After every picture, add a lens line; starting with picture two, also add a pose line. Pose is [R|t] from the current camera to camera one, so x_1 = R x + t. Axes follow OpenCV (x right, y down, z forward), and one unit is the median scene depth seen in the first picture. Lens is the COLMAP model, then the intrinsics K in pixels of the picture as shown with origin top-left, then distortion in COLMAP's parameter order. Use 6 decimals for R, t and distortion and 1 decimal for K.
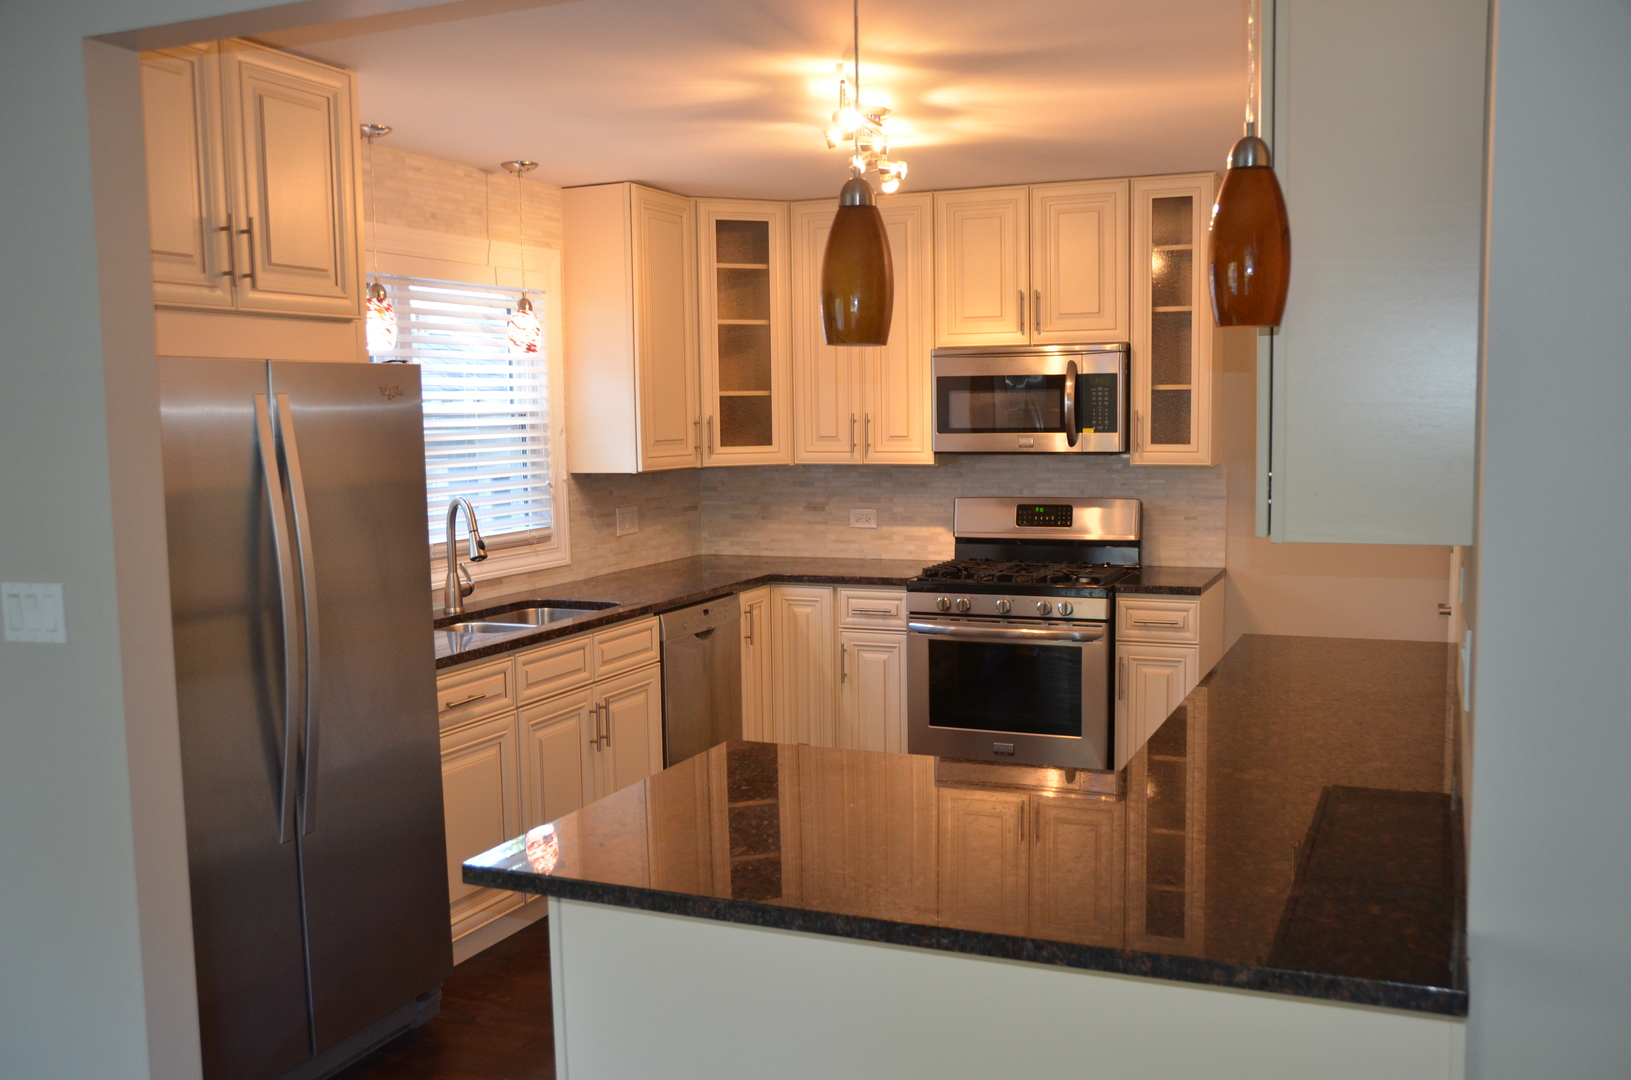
lens RADIAL K [[1483.6, 0, 815.6], [0, 1483.6, 546.1], [0, 0, 1]] dist [-0.022984, 0.000000]
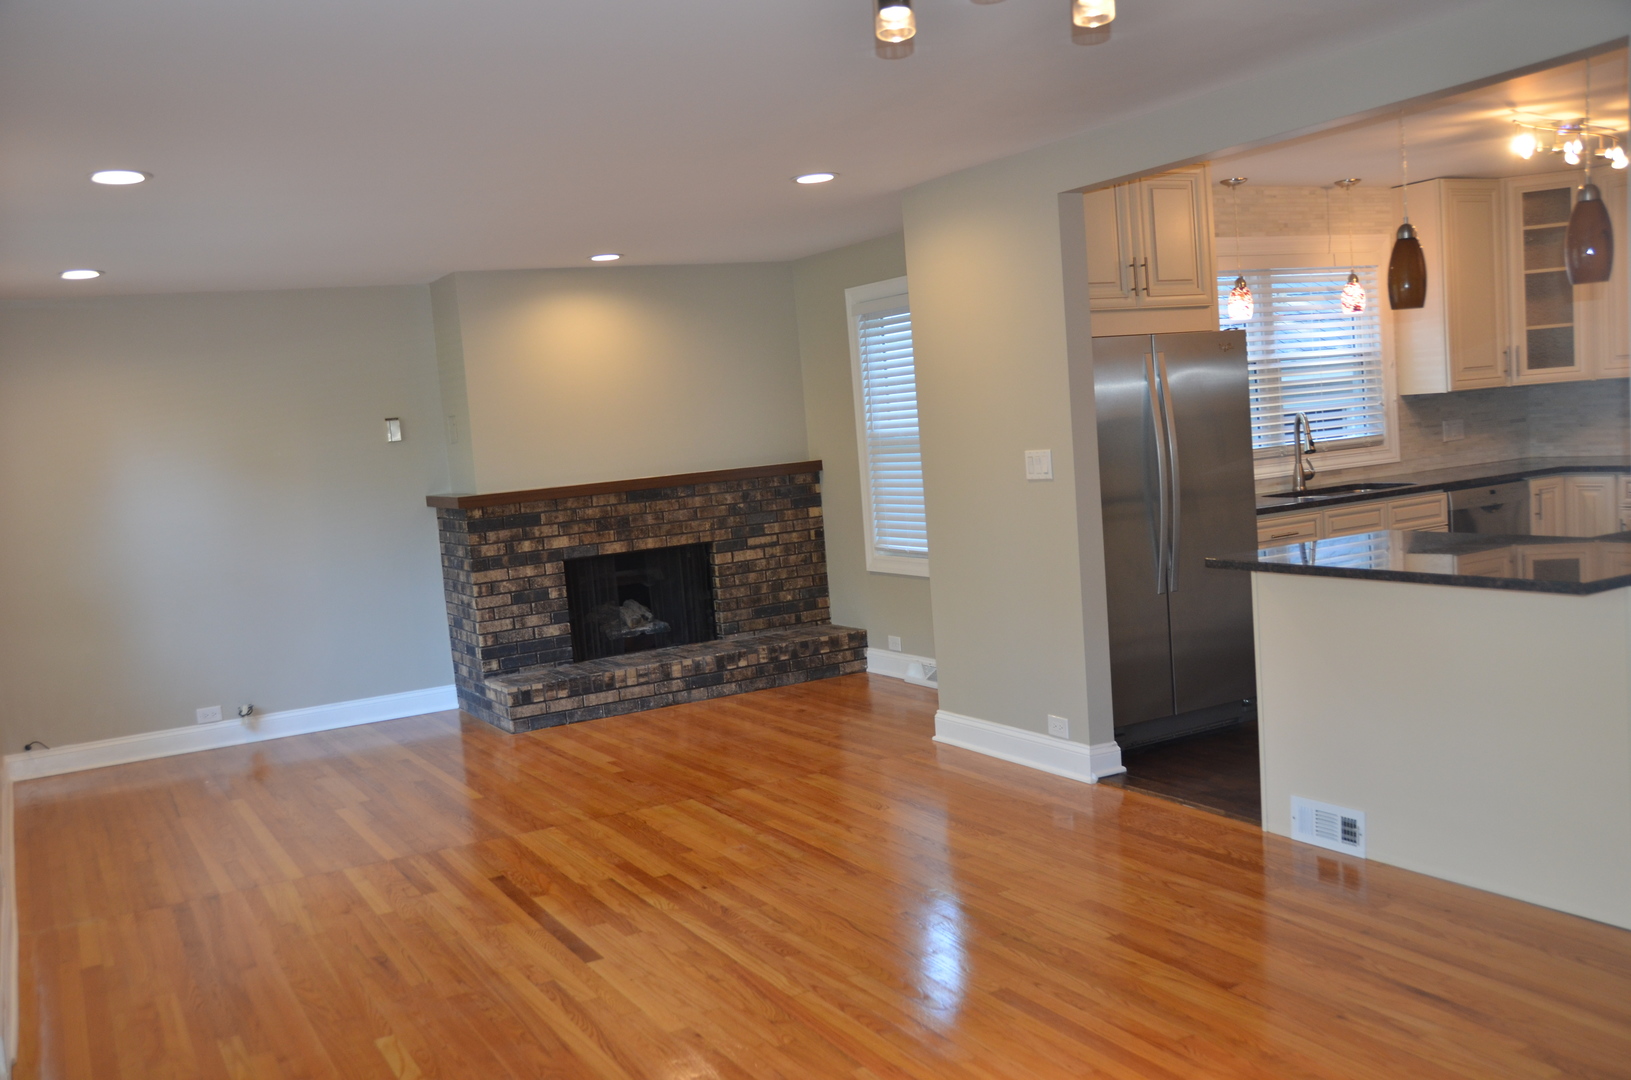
lens RADIAL K [[1483.6, 0, 814.0], [0, 1483.6, 540.6], [0, 0, 1]] dist [-0.022984, 0.000000]
pose [[0.789811, 0.005902, -0.613322, 0.268188], [0.010257, 0.999687, 0.022828, 0.052769], [0.613265, -0.024320, 0.789503, -0.453038]]
